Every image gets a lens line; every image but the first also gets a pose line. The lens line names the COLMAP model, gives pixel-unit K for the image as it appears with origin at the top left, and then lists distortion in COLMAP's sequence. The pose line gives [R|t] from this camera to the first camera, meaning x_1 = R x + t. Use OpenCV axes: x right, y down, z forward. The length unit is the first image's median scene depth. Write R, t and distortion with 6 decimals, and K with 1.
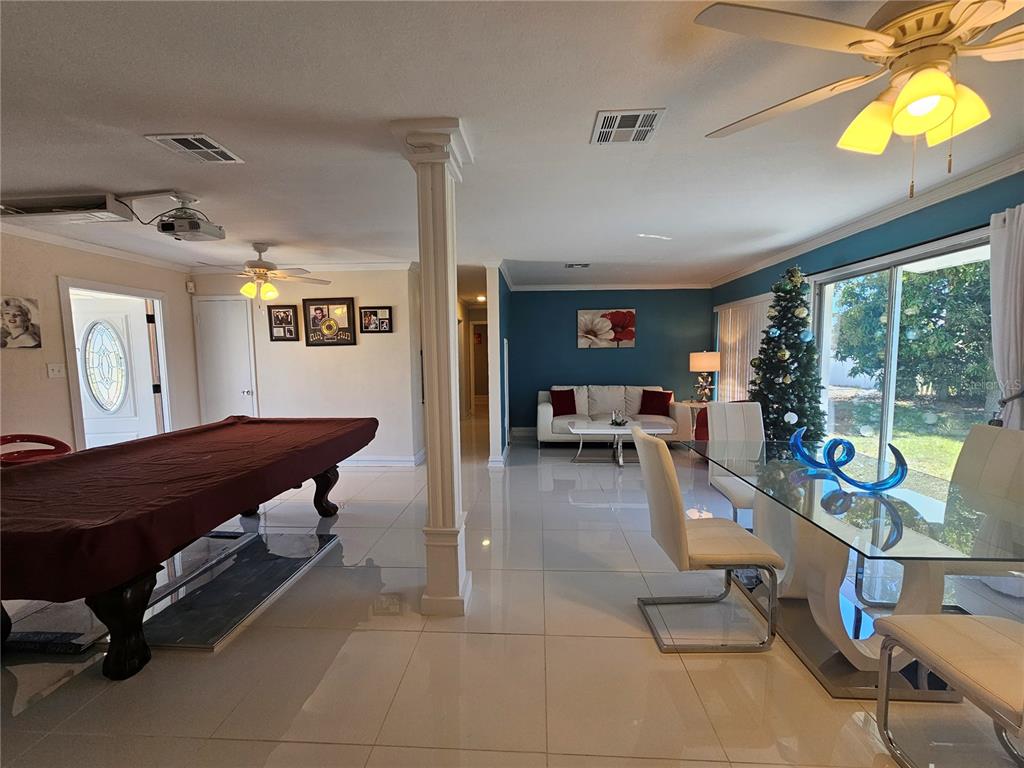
lens RADIAL K [[418.5, 0, 515.3], [0, 418.5, 387.4], [0, 0, 1]] dist [-0.000286, 0.000292]
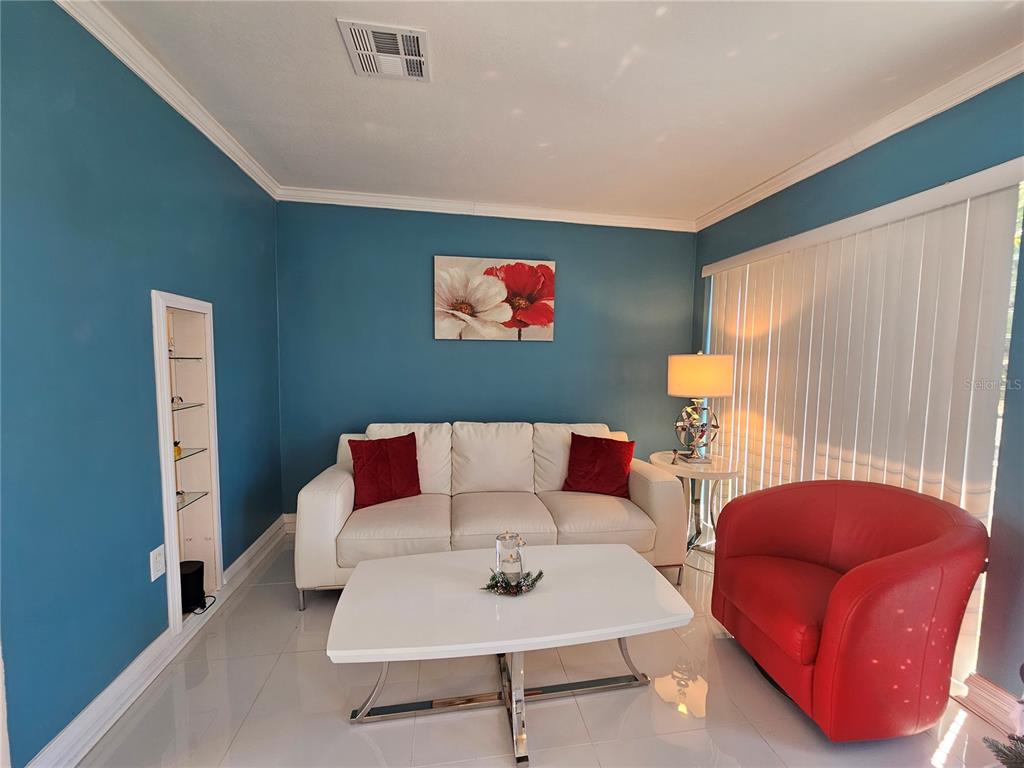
lens RADIAL K [[418.5, 0, 515.3], [0, 418.5, 387.4], [0, 0, 1]] dist [-0.000286, 0.000292]
pose [[0.976455, 0.011109, 0.215435, 0.139886], [-0.009274, 0.999912, -0.009528, -0.037772], [-0.215522, 0.007306, 0.976472, 0.541351]]
